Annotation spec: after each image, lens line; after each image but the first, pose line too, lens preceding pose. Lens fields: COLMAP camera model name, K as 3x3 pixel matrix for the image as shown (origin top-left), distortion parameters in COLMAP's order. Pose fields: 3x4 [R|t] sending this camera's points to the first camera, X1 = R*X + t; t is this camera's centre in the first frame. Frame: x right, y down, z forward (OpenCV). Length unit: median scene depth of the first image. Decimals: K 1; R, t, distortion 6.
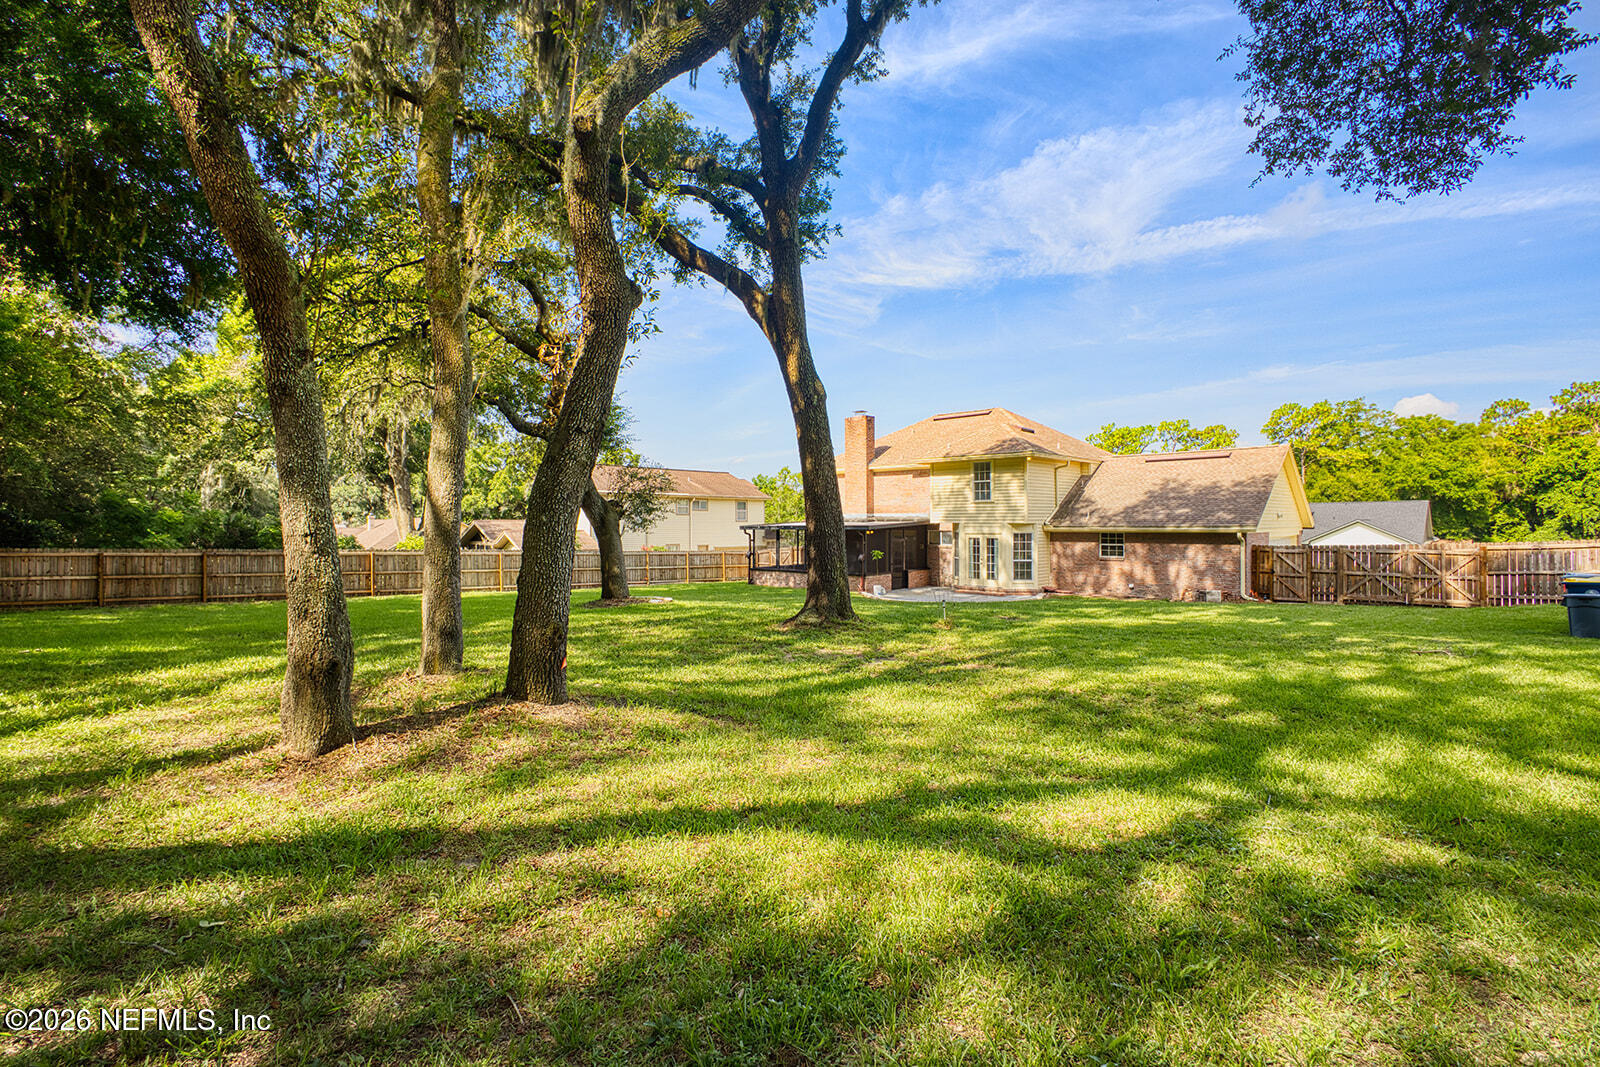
lens RADIAL K [[752.2, 0, 801.1], [0, 752.2, 534.2], [0, 0, 1]] dist [0.015537, -0.000114]
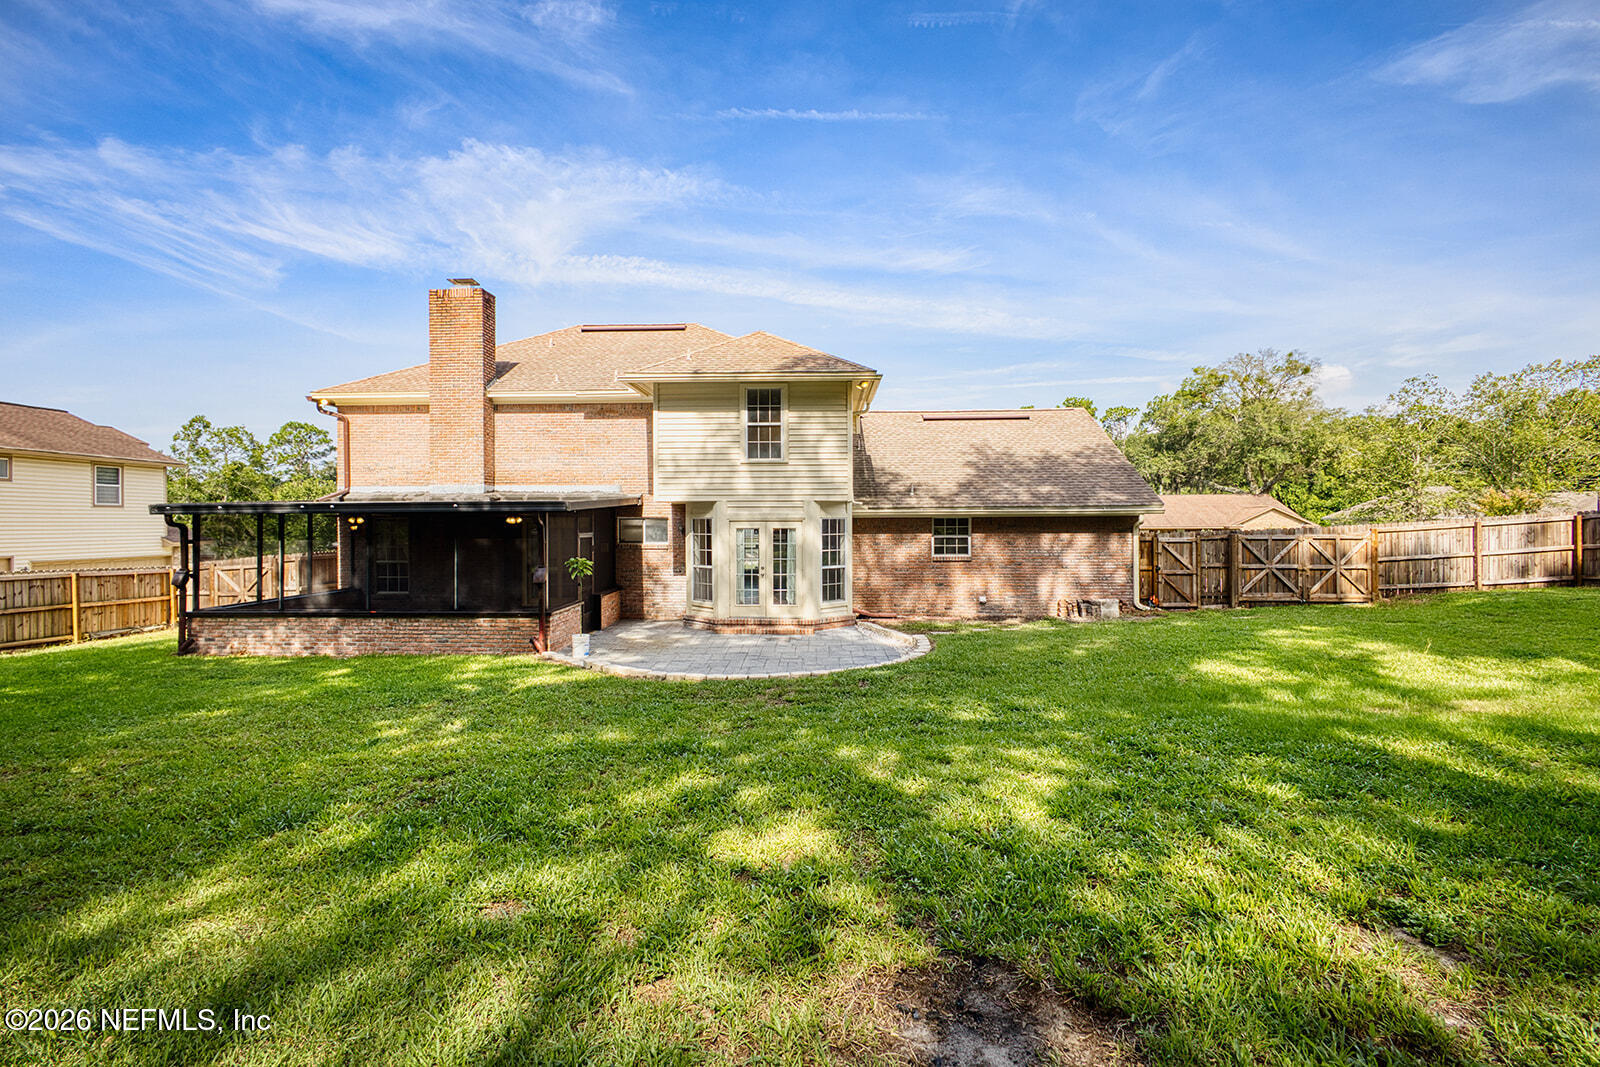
lens RADIAL K [[752.2, 0, 790.0], [0, 752.2, 527.4], [0, 0, 1]] dist [0.015537, -0.000114]
pose [[0.771810, -0.004970, 0.635834, -0.089537], [0.011812, 0.999909, -0.006522, 0.007719], [-0.635744, 0.012544, 0.771798, 0.572420]]
